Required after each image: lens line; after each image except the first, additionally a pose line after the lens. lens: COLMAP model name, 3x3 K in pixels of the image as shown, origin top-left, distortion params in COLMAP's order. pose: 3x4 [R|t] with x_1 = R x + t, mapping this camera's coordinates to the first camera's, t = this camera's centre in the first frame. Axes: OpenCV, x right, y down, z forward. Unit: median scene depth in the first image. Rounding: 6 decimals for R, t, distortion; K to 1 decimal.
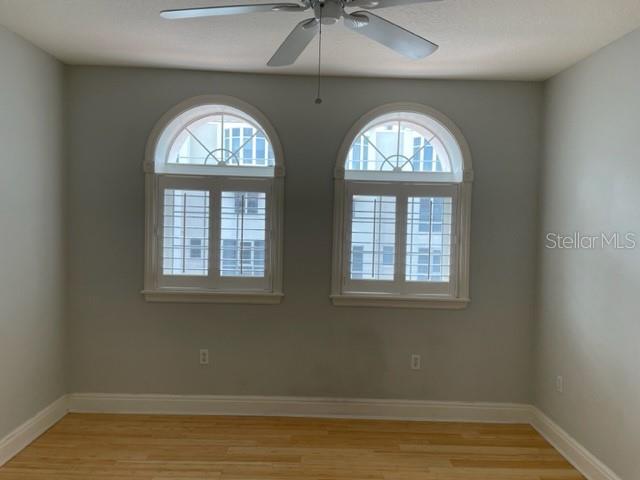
lens RADIAL K [[483.8, 0, 318.0], [0, 483.8, 232.7], [0, 0, 1]] dist [0.088865, -0.121050]
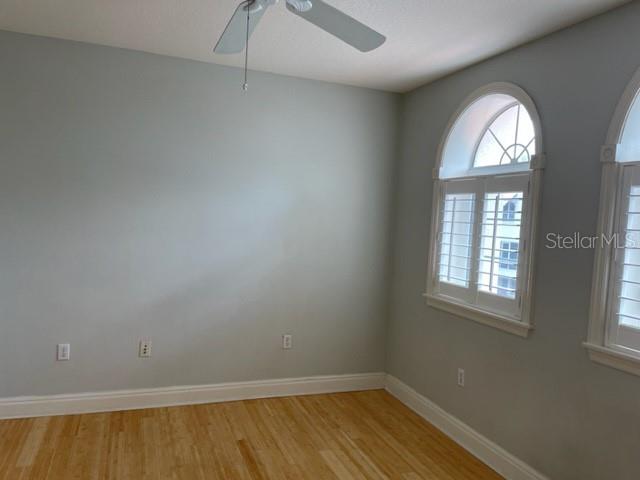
lens RADIAL K [[483.8, 0, 318.0], [0, 483.8, 232.7], [0, 0, 1]] dist [0.088865, -0.121050]
pose [[0.338697, 0.020494, -0.940672, 0.527229], [-0.076353, 0.997064, -0.005769, 0.013265], [0.937792, 0.073777, 0.339267, 0.431364]]
